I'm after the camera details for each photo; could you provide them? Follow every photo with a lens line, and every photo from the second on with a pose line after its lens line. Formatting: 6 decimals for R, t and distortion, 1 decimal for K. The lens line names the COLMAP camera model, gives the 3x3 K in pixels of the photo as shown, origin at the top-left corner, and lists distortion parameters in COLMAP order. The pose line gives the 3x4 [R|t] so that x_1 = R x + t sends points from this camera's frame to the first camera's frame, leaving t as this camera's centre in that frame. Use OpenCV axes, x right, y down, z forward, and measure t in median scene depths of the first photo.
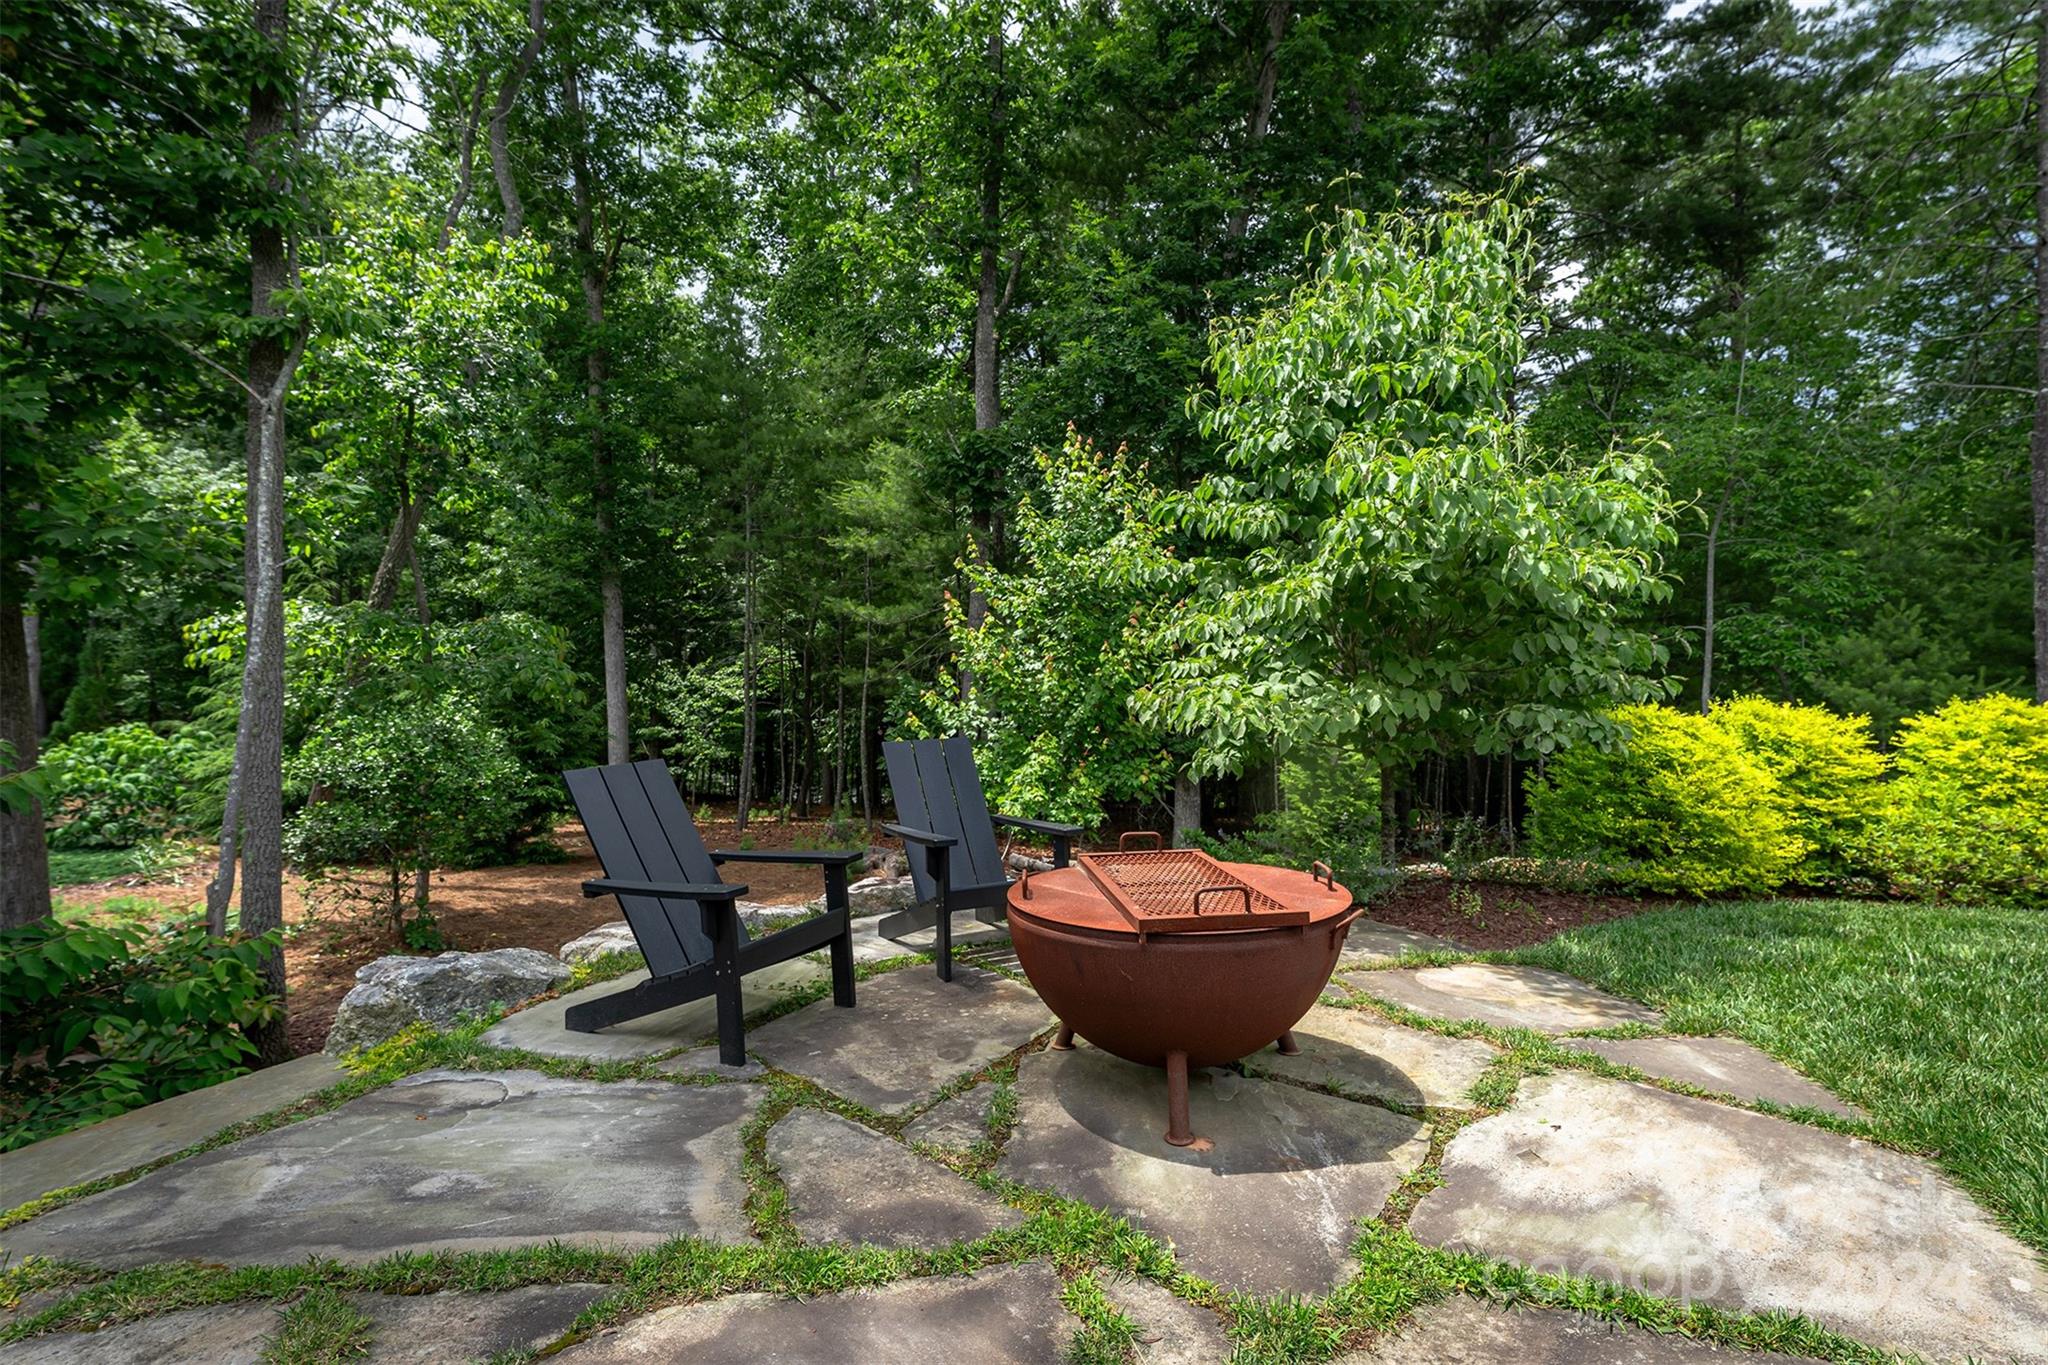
lens RADIAL K [[938.3, 0, 1024.0], [0, 938.3, 682.5], [0, 0, 1]] dist [-0.000024, -0.000022]
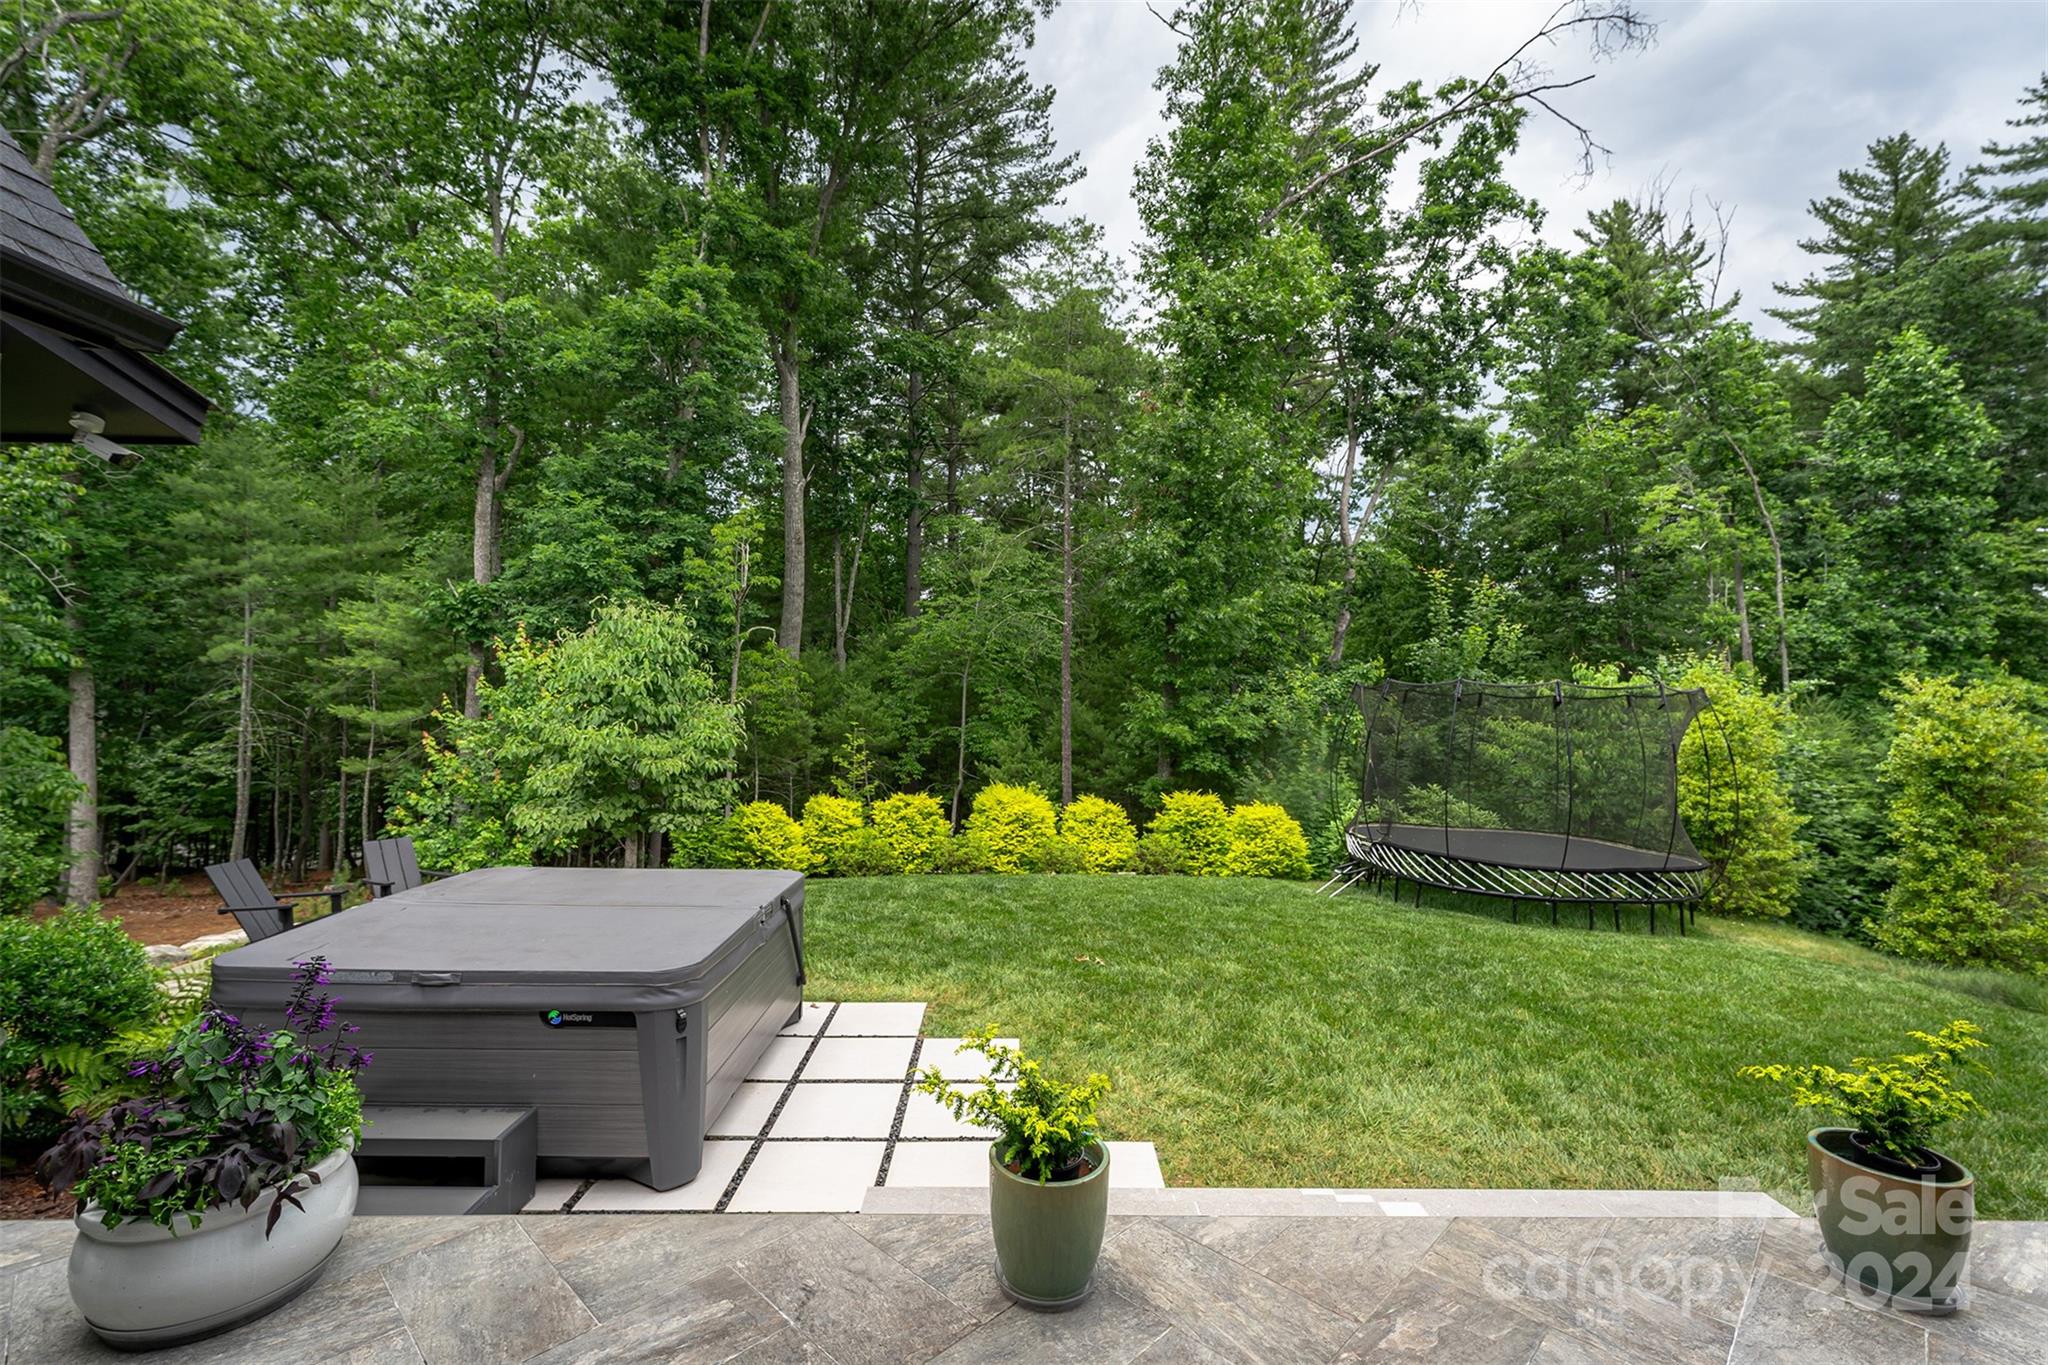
lens RADIAL K [[897.6, 0, 1024.0], [0, 897.6, 682.5], [0, 0, 1]] dist [-0.000225, -0.000072]
pose [[0.898305, 0.015053, 0.439114, 0.095550], [0.003373, 0.999147, -0.041151, -0.067338], [-0.439359, 0.038447, 0.897488, -0.490364]]
